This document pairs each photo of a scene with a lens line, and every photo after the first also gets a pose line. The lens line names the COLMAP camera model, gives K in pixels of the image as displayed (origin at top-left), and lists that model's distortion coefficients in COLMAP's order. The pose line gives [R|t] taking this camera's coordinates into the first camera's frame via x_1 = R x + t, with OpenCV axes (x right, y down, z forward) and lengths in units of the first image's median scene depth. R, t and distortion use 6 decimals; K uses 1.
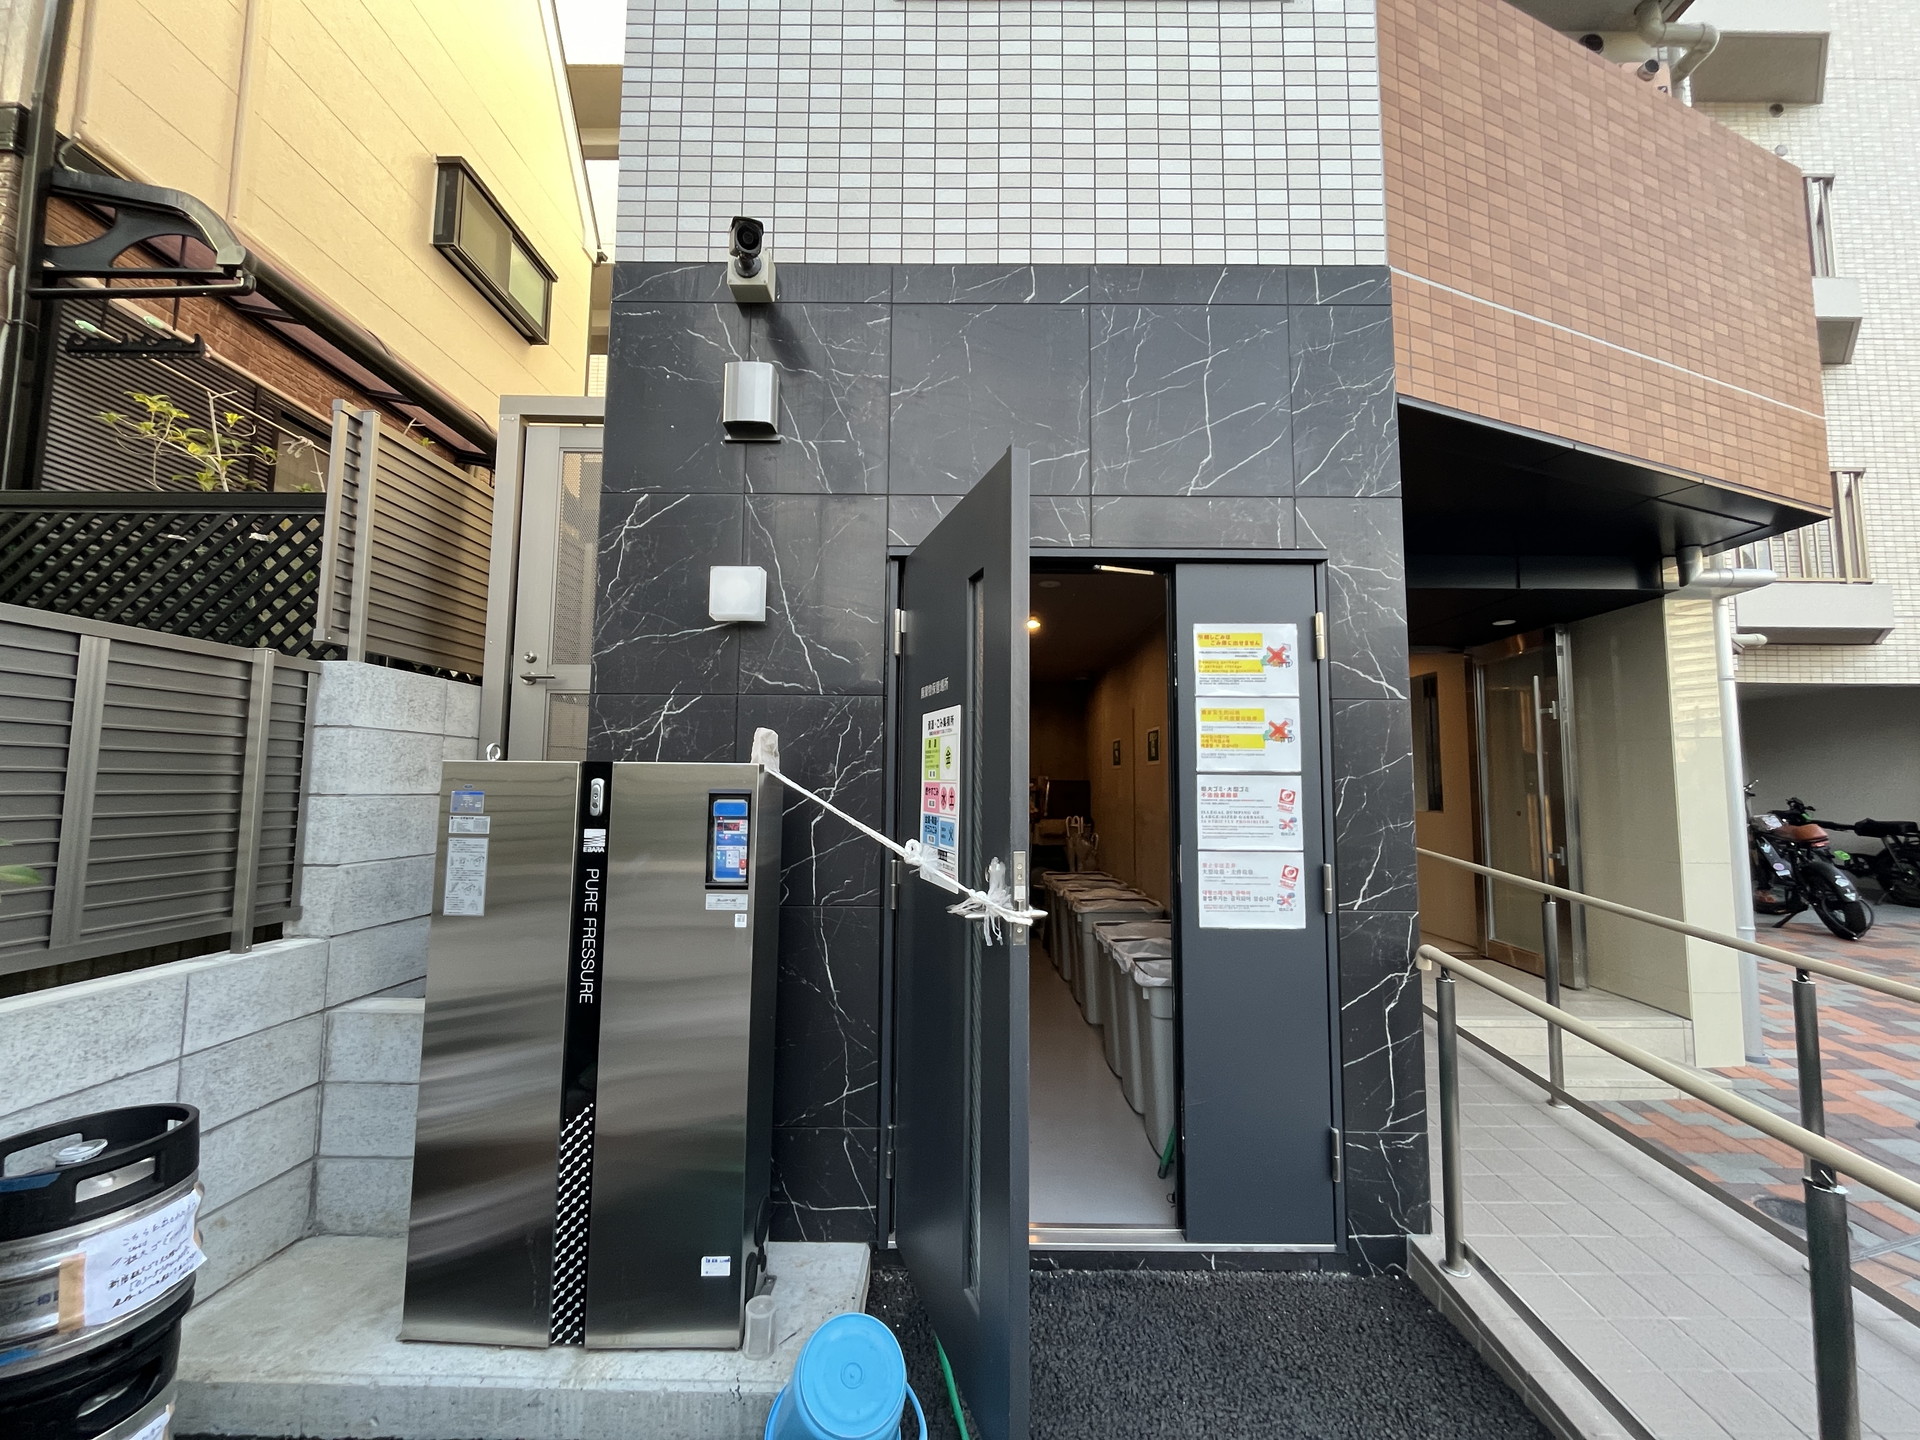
lens RADIAL K [[775.4, 0, 963.7], [0, 775.4, 721.3], [0, 0, 1]] dist [-0.004208, 0.000320]
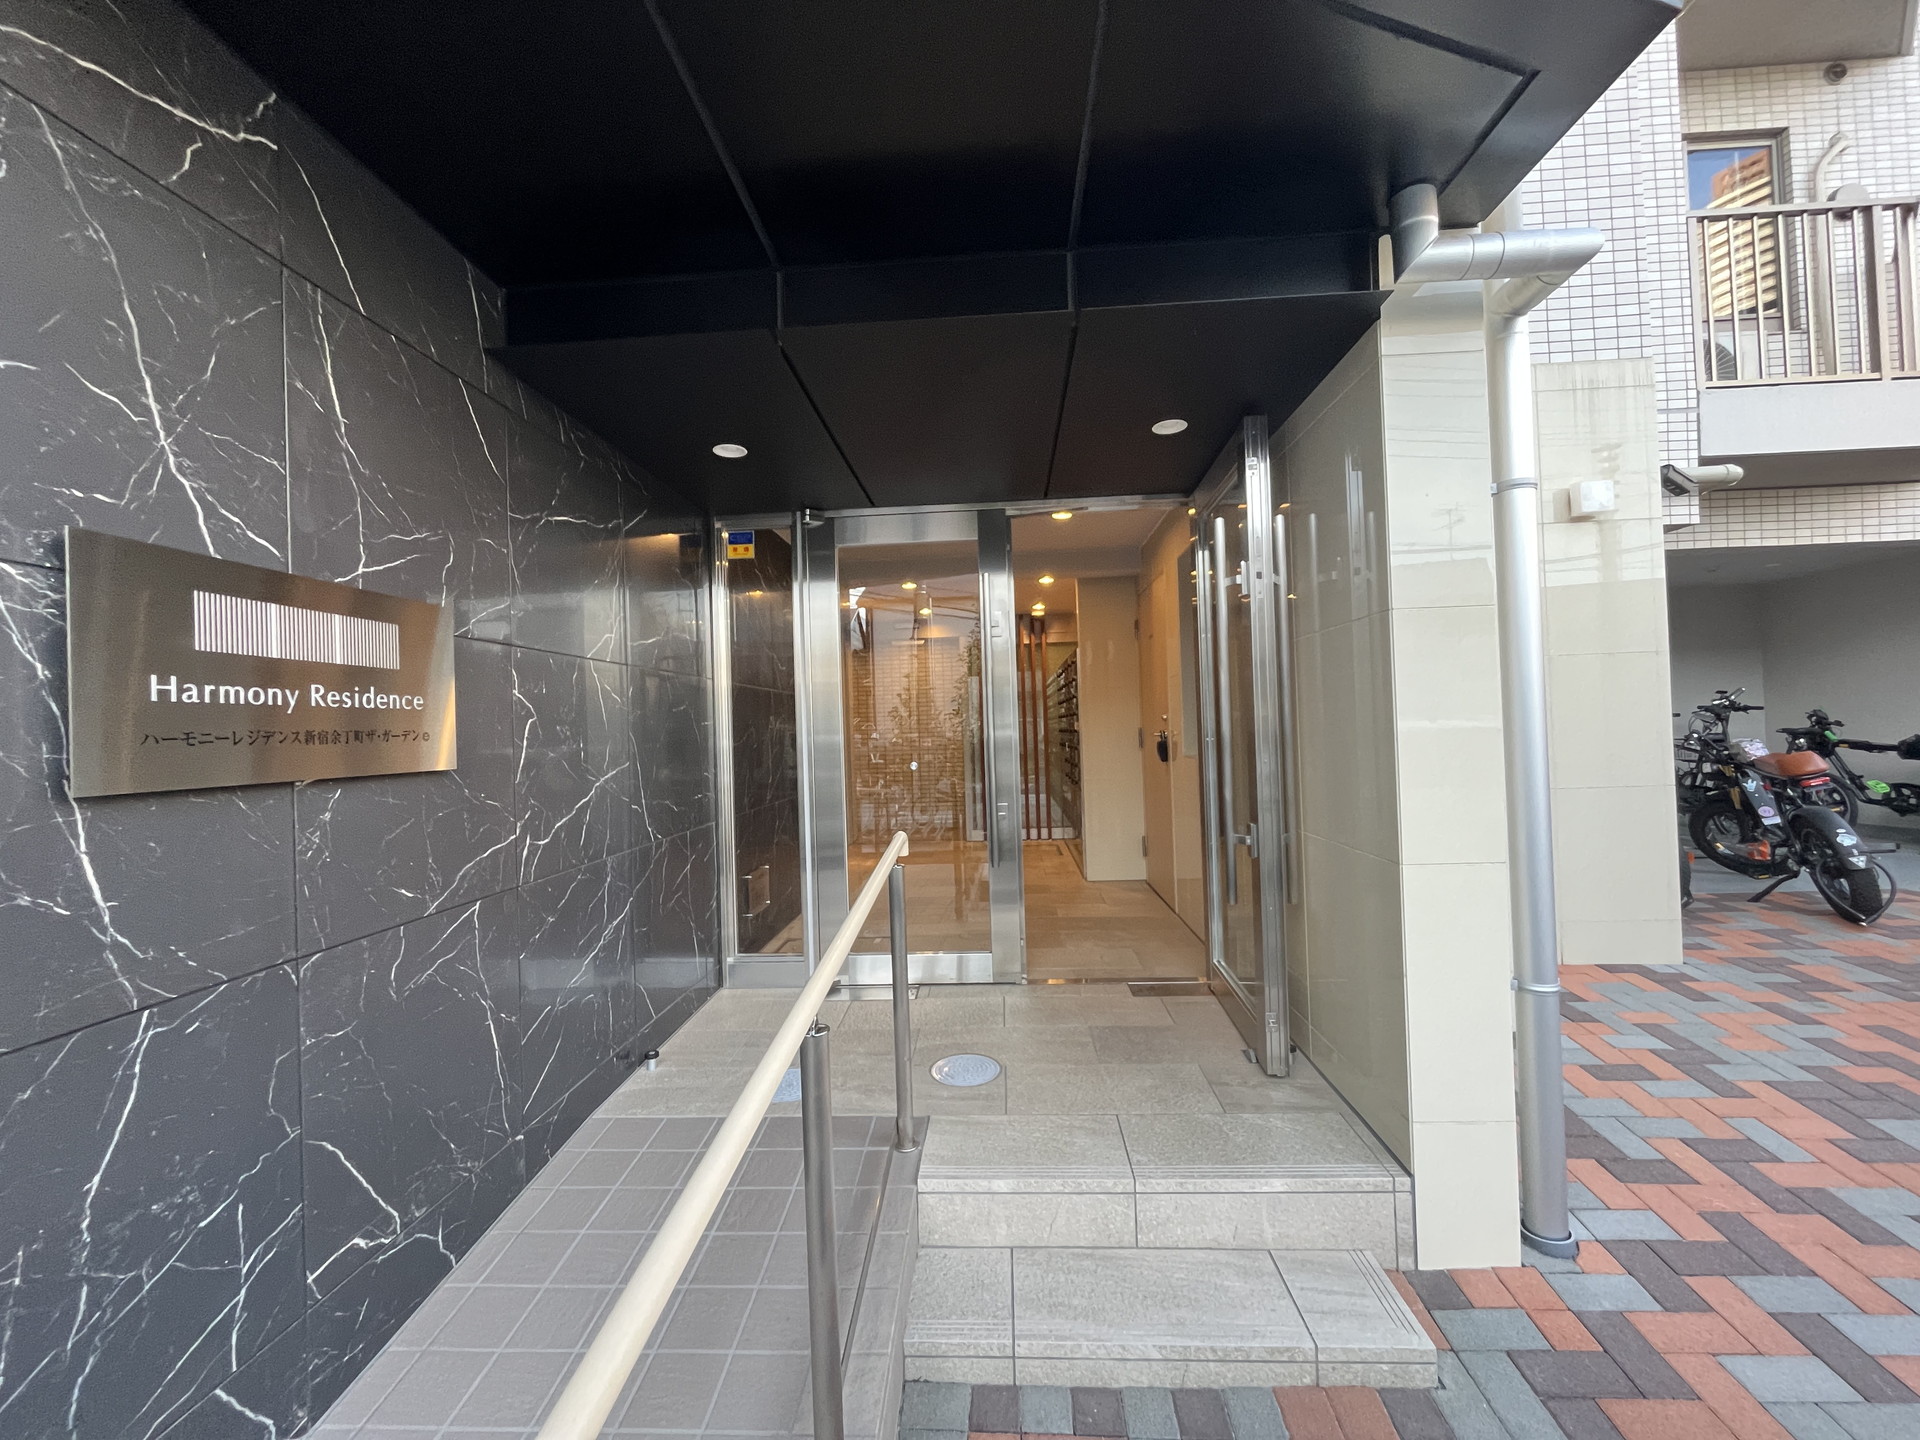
lens RADIAL K [[775.4, 0, 957.3], [0, 775.4, 721.1], [0, 0, 1]] dist [-0.004208, 0.000320]
pose [[0.997565, -0.040837, -0.056534, 1.024090], [0.044871, 0.996393, 0.072023, 0.066766], [0.053389, -0.074384, 0.995799, 0.755985]]
